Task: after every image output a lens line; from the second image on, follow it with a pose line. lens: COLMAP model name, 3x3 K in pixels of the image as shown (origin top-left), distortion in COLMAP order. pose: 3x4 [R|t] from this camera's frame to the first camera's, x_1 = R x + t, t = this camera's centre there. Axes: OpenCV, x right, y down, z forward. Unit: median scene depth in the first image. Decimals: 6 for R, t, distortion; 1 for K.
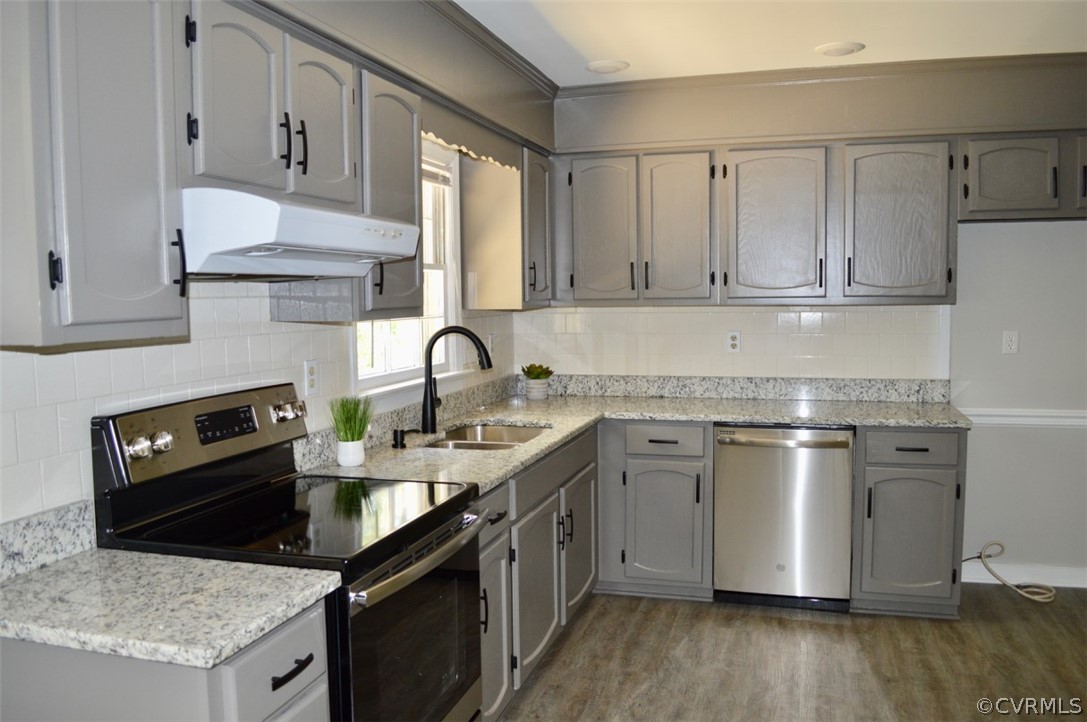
lens RADIAL K [[889.5, 0, 543.5], [0, 889.5, 361.0], [0, 0, 1]] dist [-0.091828, 0.006673]
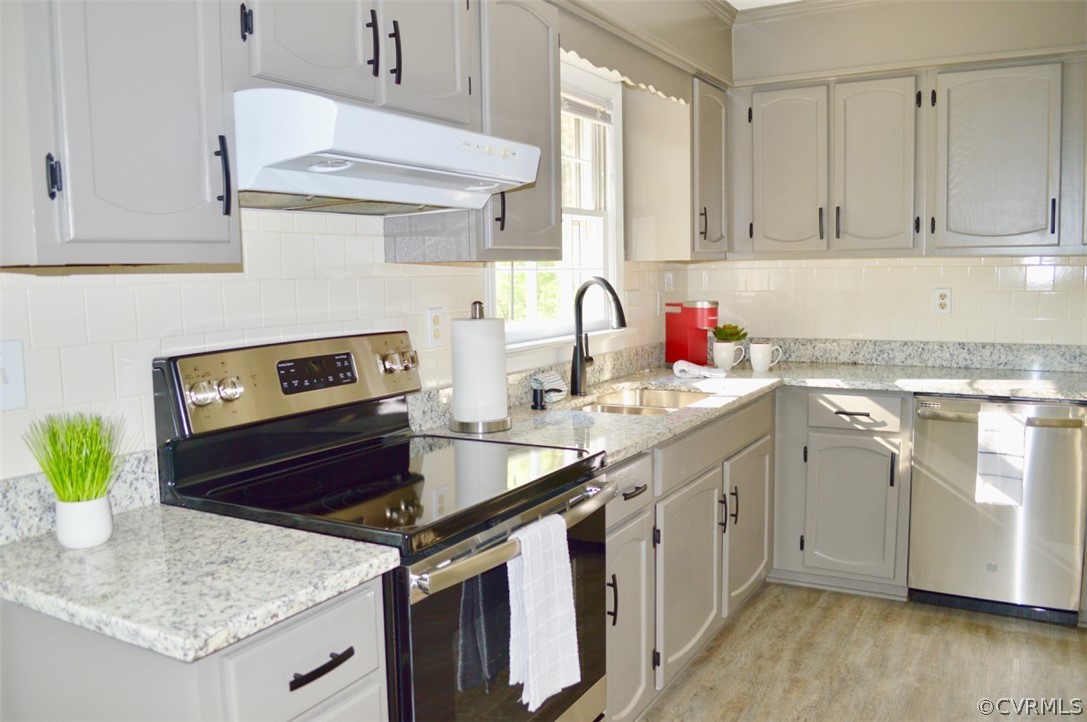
lens RADIAL K [[879.9, 0, 536.6], [0, 879.9, 362.3], [0, 0, 1]] dist [-0.089490, 0.013207]
pose [[0.971164, 0.019340, -0.237625, 0.049932], [-0.011707, 0.999370, 0.033492, 0.022155], [0.238123, -0.029744, 0.970779, 0.145792]]
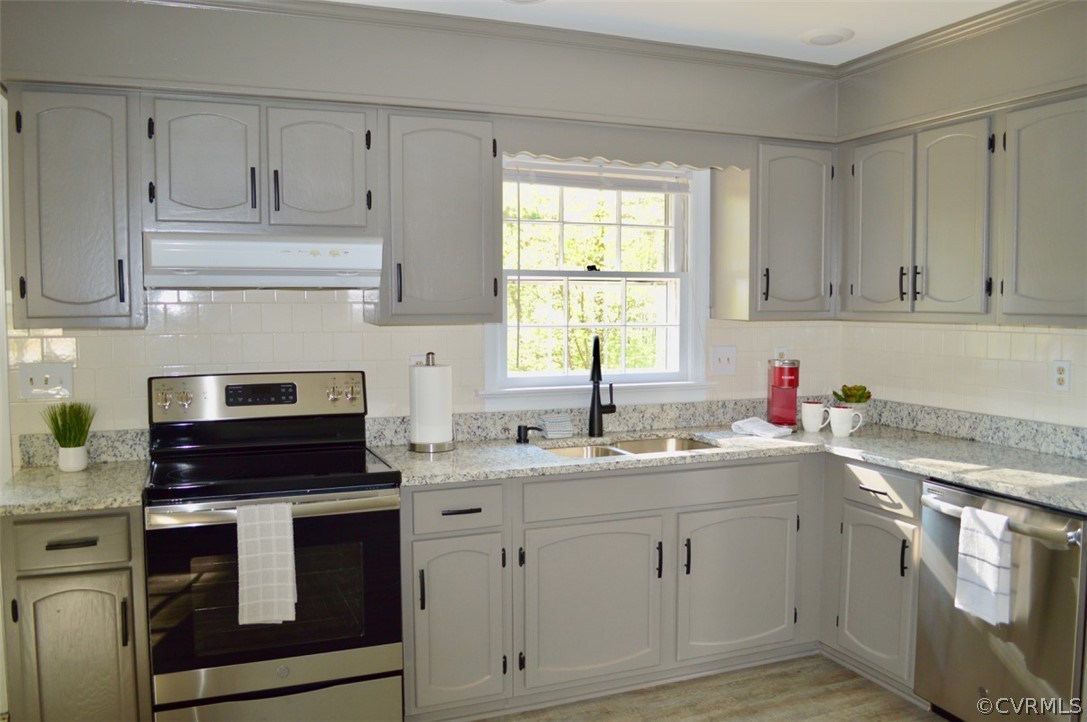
lens RADIAL K [[871.9, 0, 541.3], [0, 871.9, 365.1], [0, 0, 1]] dist [-0.079352, -0.001186]
pose [[0.621703, 0.068461, -0.780255, 0.741798], [-0.067436, 0.997152, 0.033759, -0.038015], [0.780344, 0.031629, 0.624550, 0.375277]]
